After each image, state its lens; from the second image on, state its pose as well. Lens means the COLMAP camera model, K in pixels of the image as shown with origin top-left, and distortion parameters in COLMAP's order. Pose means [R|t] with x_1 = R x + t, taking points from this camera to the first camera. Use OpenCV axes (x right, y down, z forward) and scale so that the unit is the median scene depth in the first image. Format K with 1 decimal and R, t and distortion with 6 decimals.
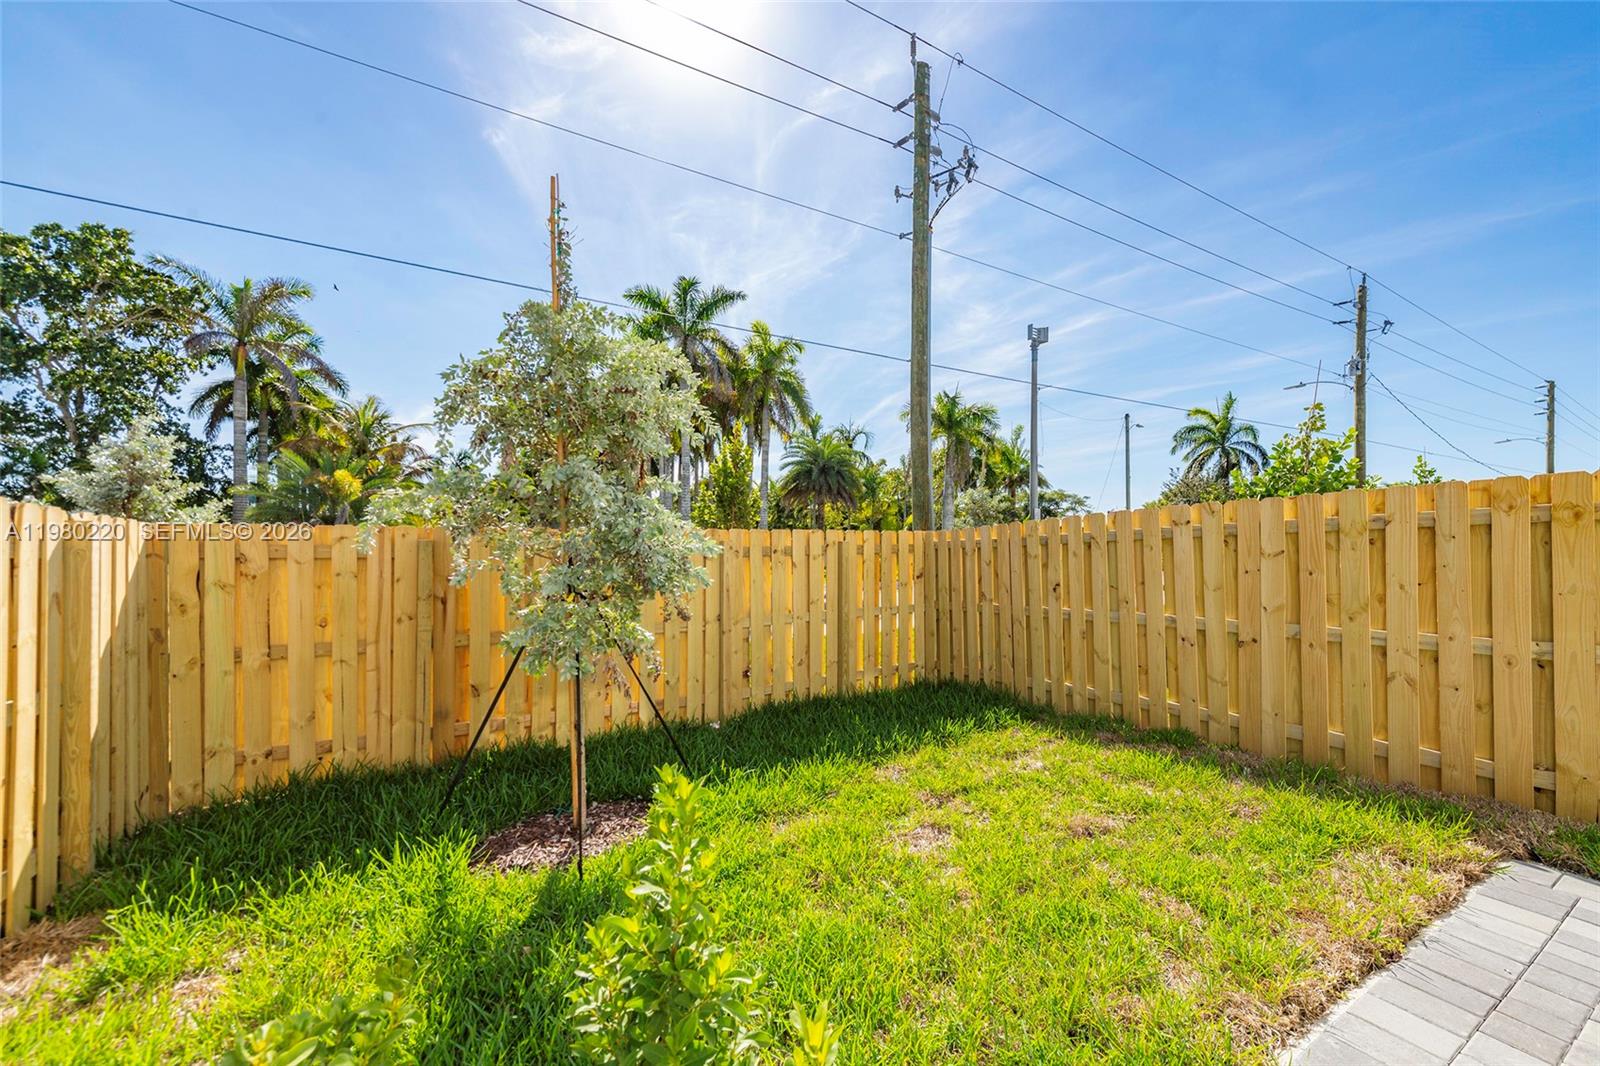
lens RADIAL K [[633.8, 0, 829.5], [0, 633.8, 510.9], [0, 0, 1]] dist [0.003821, 0.000289]
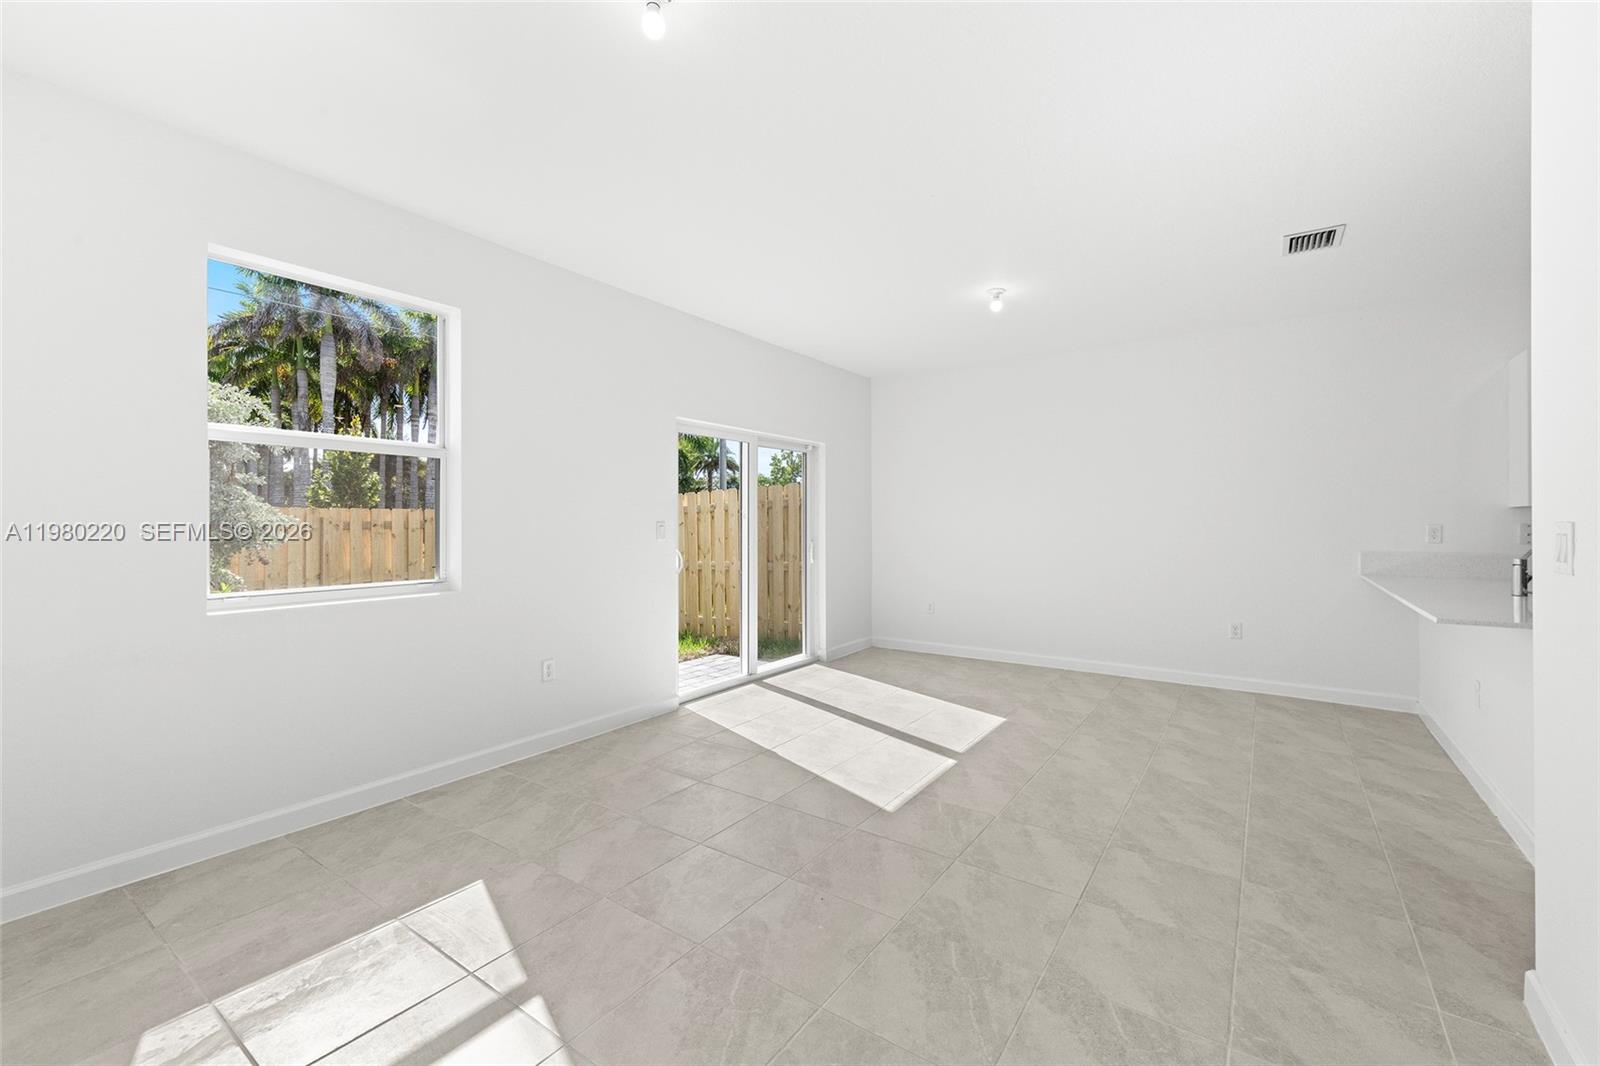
lens RADIAL K [[633.8, 0, 829.5], [0, 633.8, 510.9], [0, 0, 1]] dist [0.003821, 0.000289]
pose [[0.909396, 0.007752, 0.415859, 0.219634], [-0.020474, 0.999449, 0.026142, -0.019535], [-0.415427, -0.032287, 0.909053, -0.579357]]
